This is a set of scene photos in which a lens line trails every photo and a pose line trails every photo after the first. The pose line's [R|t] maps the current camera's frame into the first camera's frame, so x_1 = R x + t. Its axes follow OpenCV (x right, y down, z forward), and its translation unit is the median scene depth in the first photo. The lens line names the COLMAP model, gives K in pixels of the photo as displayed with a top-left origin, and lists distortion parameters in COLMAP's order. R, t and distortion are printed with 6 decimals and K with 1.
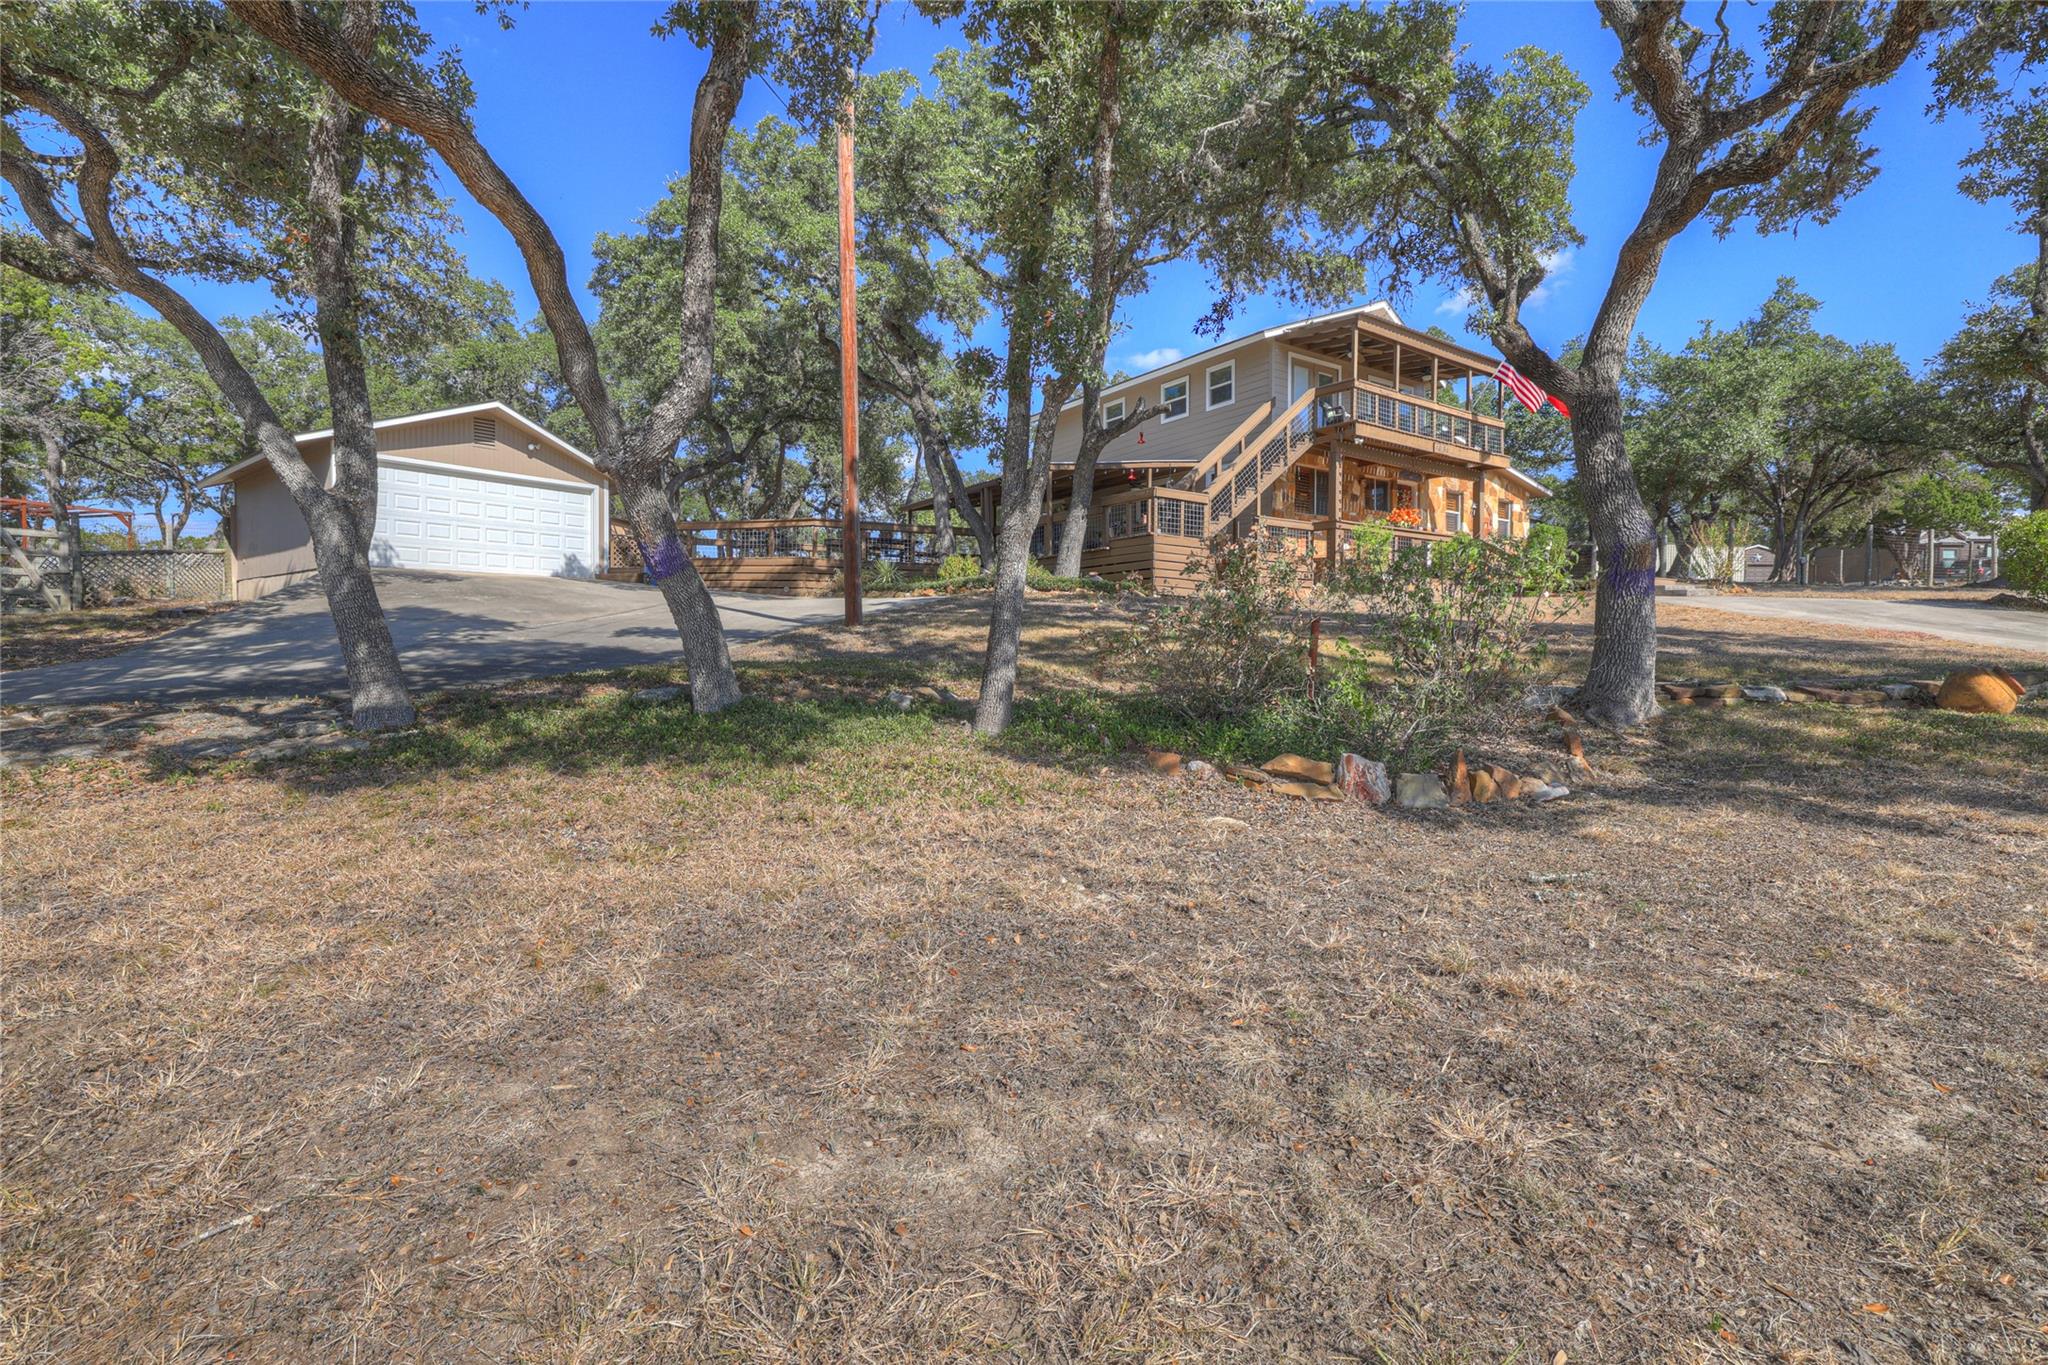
lens RADIAL K [[877.3, 0, 1023.7], [0, 877.3, 677.4], [0, 0, 1]] dist [-0.036790, 0.014179]
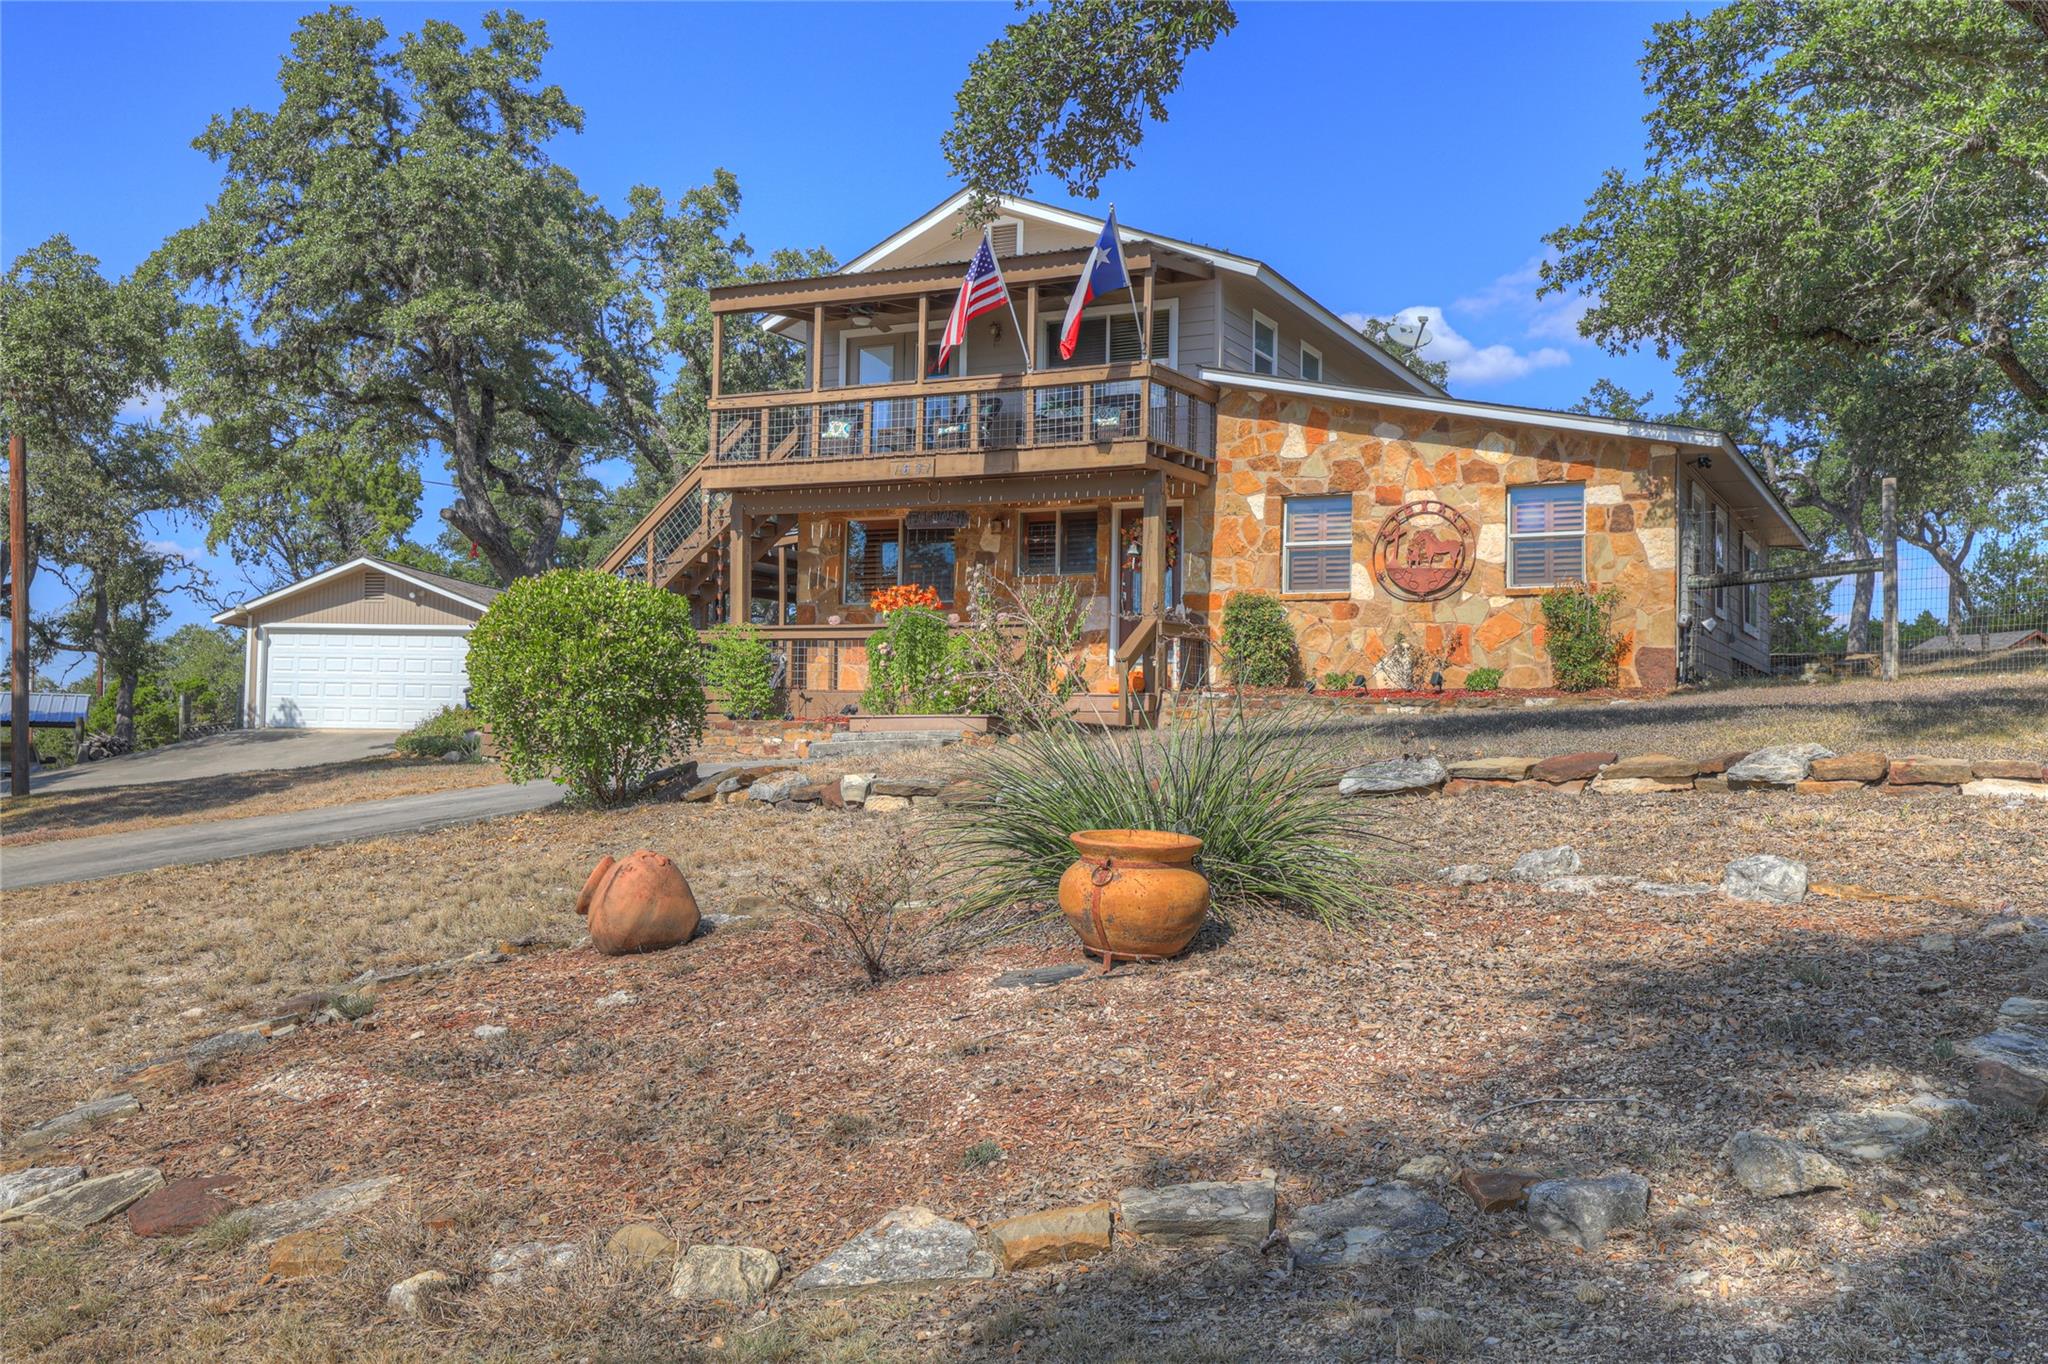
lens RADIAL K [[1927.7, 0, 1024.0], [0, 1927.7, 682.0], [0, 0, 1]] dist [0.063507, -0.000472]
pose [[0.501083, -0.027517, -0.864962, 1.563000], [-0.048614, 0.997021, -0.059881, -0.069806], [0.864033, 0.072055, 0.498253, 0.496864]]
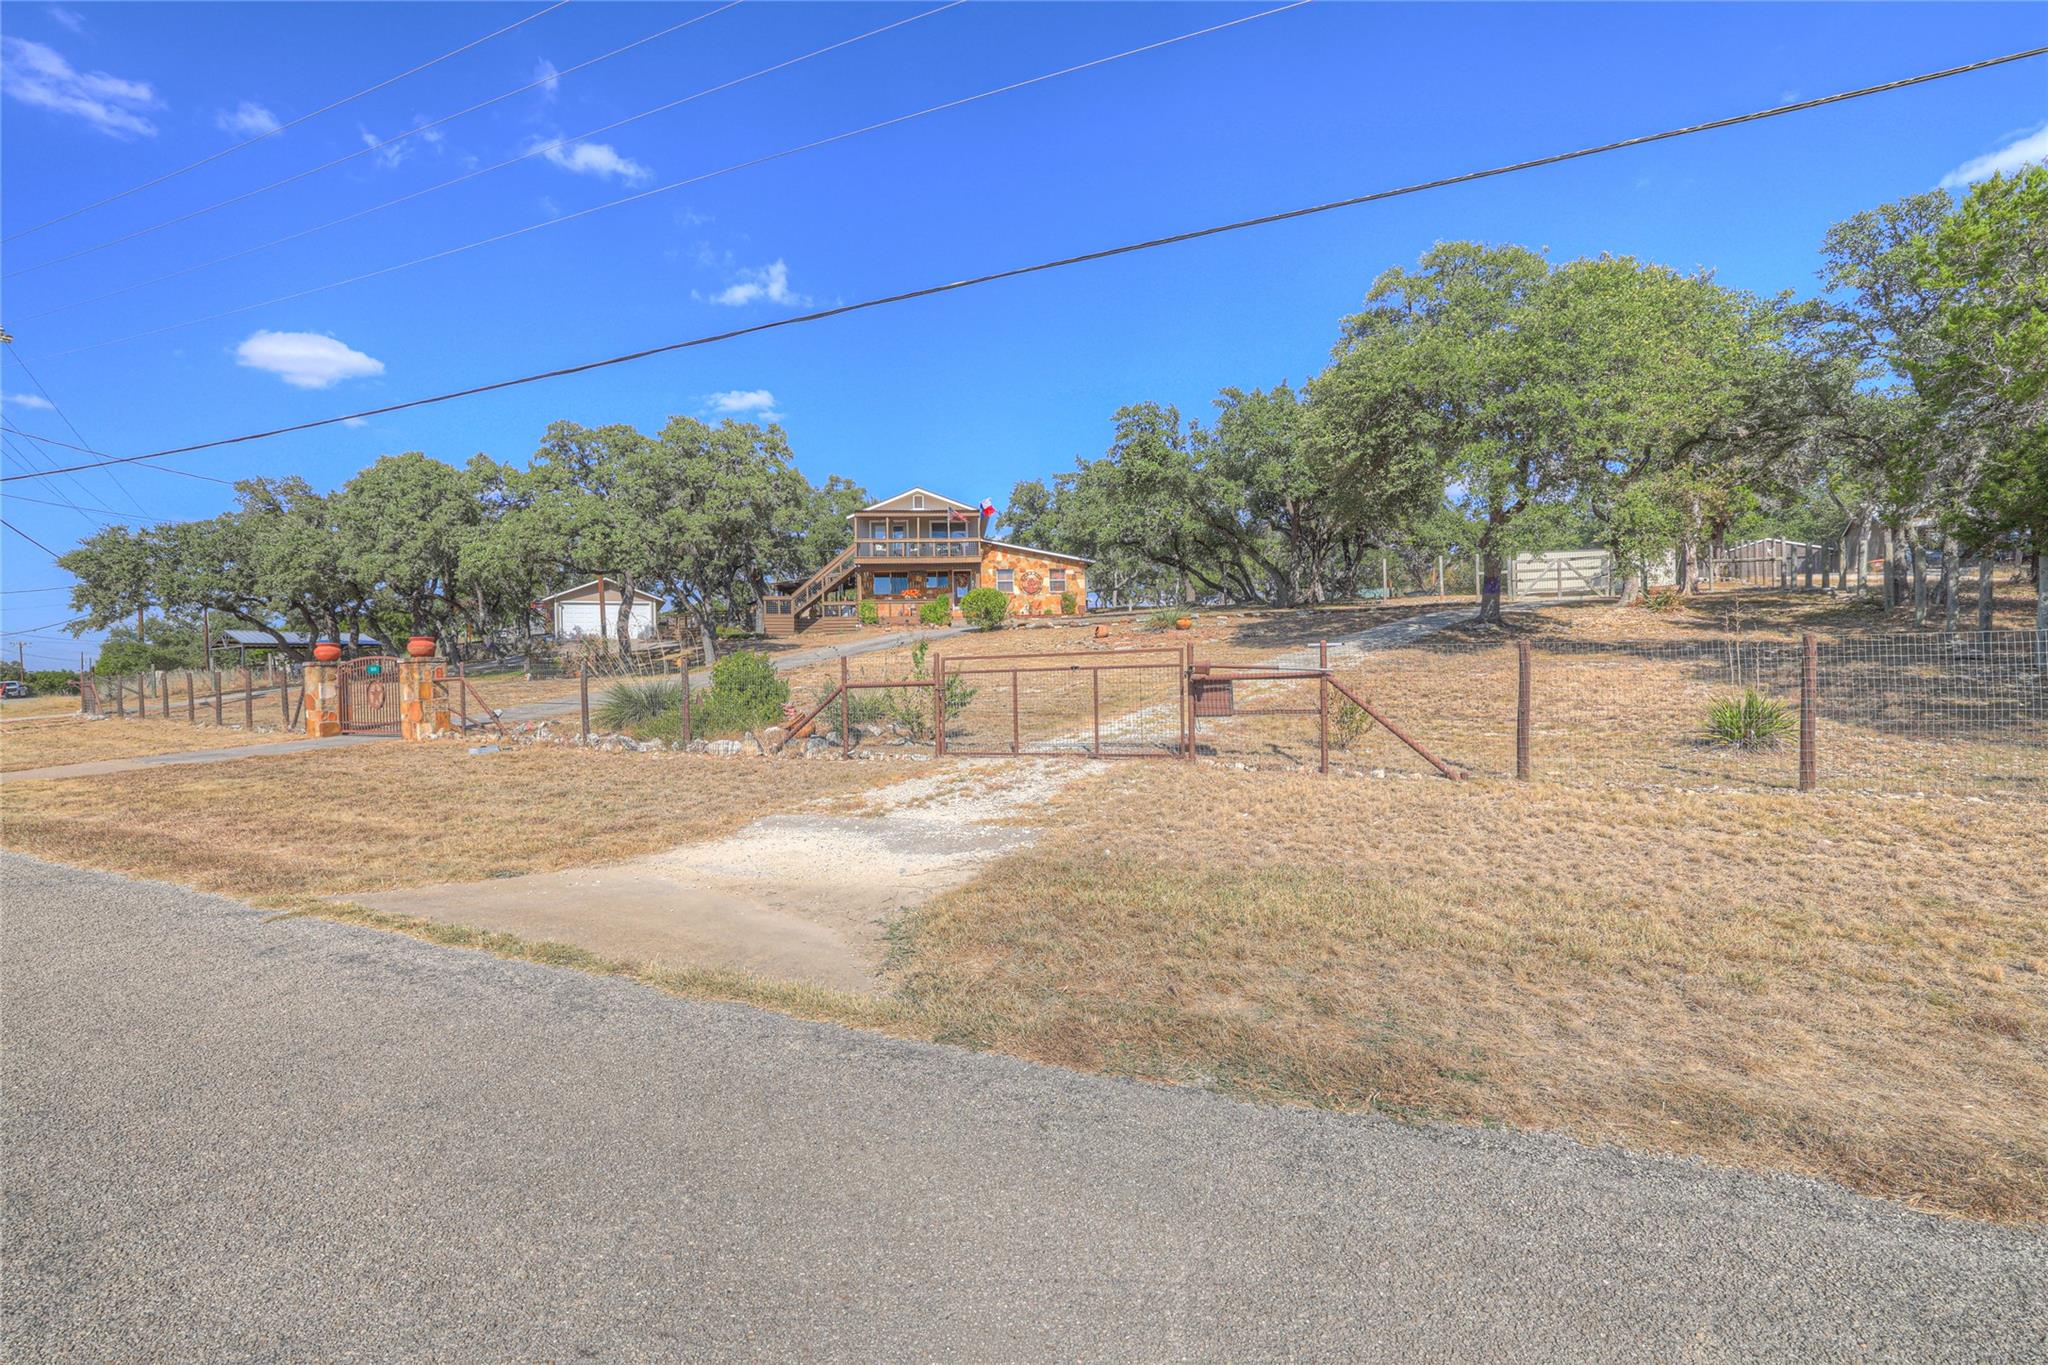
lens RADIAL K [[877.3, 0, 1023.7], [0, 877.3, 677.4], [0, 0, 1]] dist [-0.036790, 0.014179]
pose [[0.880953, -0.016431, -0.472918, 1.753327], [0.006179, 0.999711, -0.023223, 0.073174], [0.473163, 0.017536, 0.880800, -0.770662]]
